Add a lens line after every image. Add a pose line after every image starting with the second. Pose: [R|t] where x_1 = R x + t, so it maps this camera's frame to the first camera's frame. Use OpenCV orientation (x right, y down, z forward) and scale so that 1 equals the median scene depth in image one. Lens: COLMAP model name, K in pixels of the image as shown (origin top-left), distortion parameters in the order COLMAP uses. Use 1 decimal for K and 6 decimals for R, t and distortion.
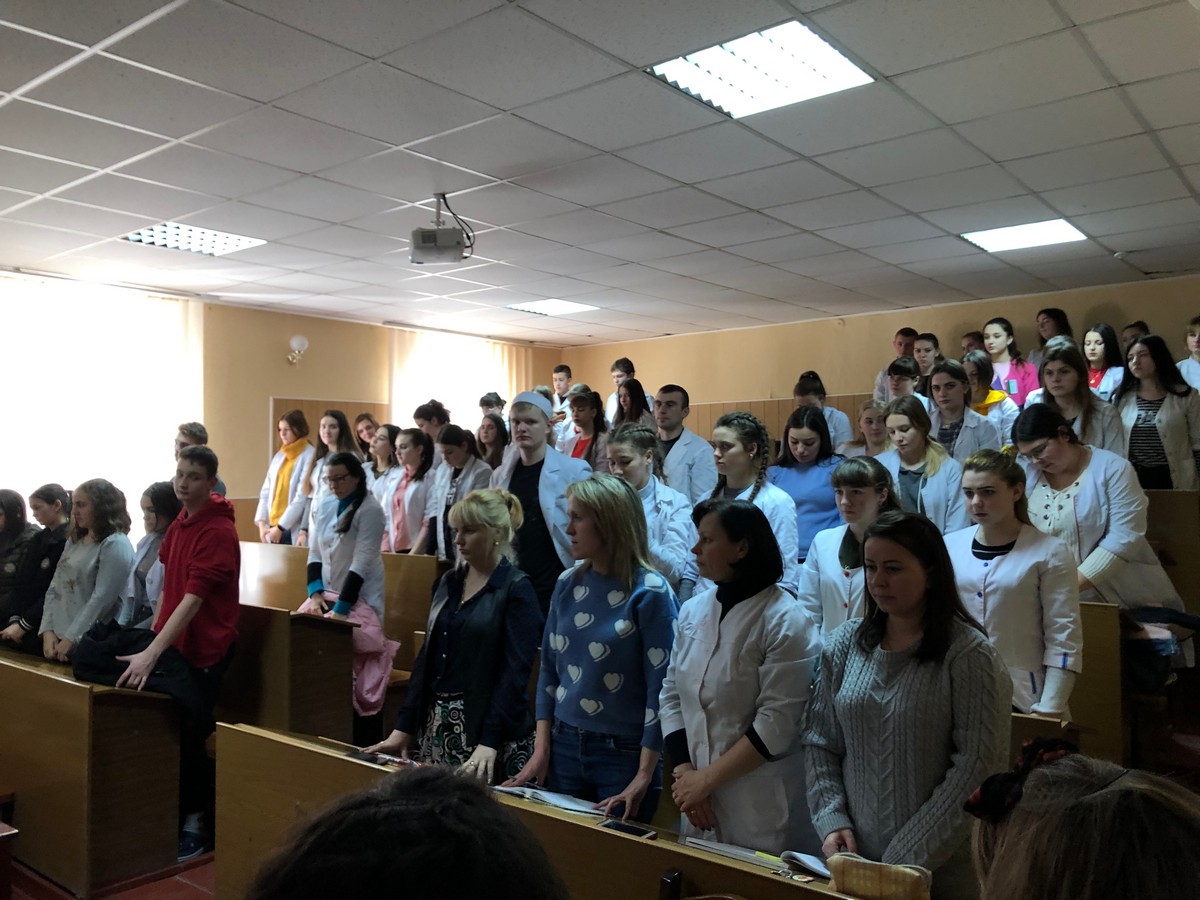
lens RADIAL K [[984.4, 0, 600.0], [0, 984.4, 450.0], [0, 0, 1]] dist [0.022615, -0.072542]
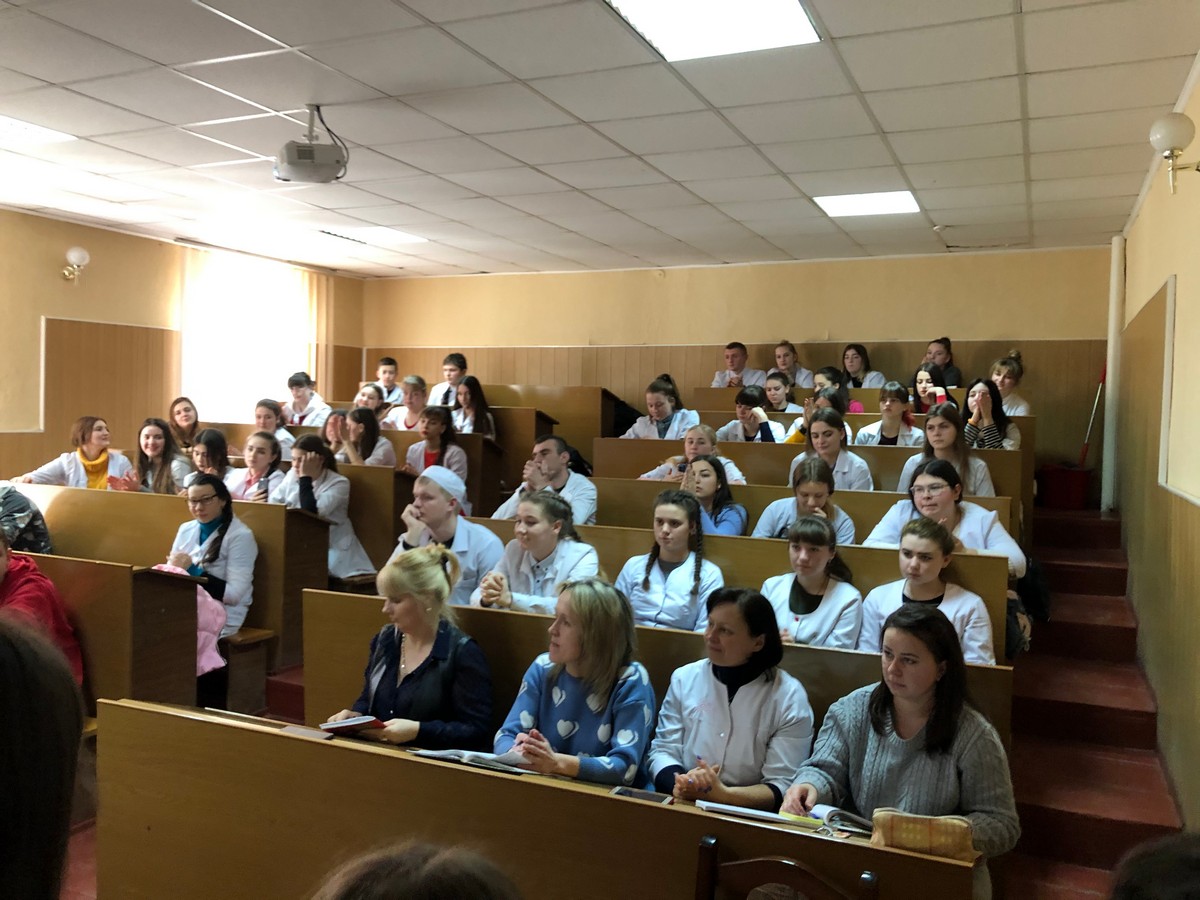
lens RADIAL K [[984.4, 0, 600.0], [0, 984.4, 450.0], [0, 0, 1]] dist [0.022615, -0.072542]
pose [[0.966941, 0.019641, 0.254244, -0.119920], [-0.035671, 0.997644, 0.058595, -0.006285], [-0.252494, -0.065727, 0.965363, 0.038737]]
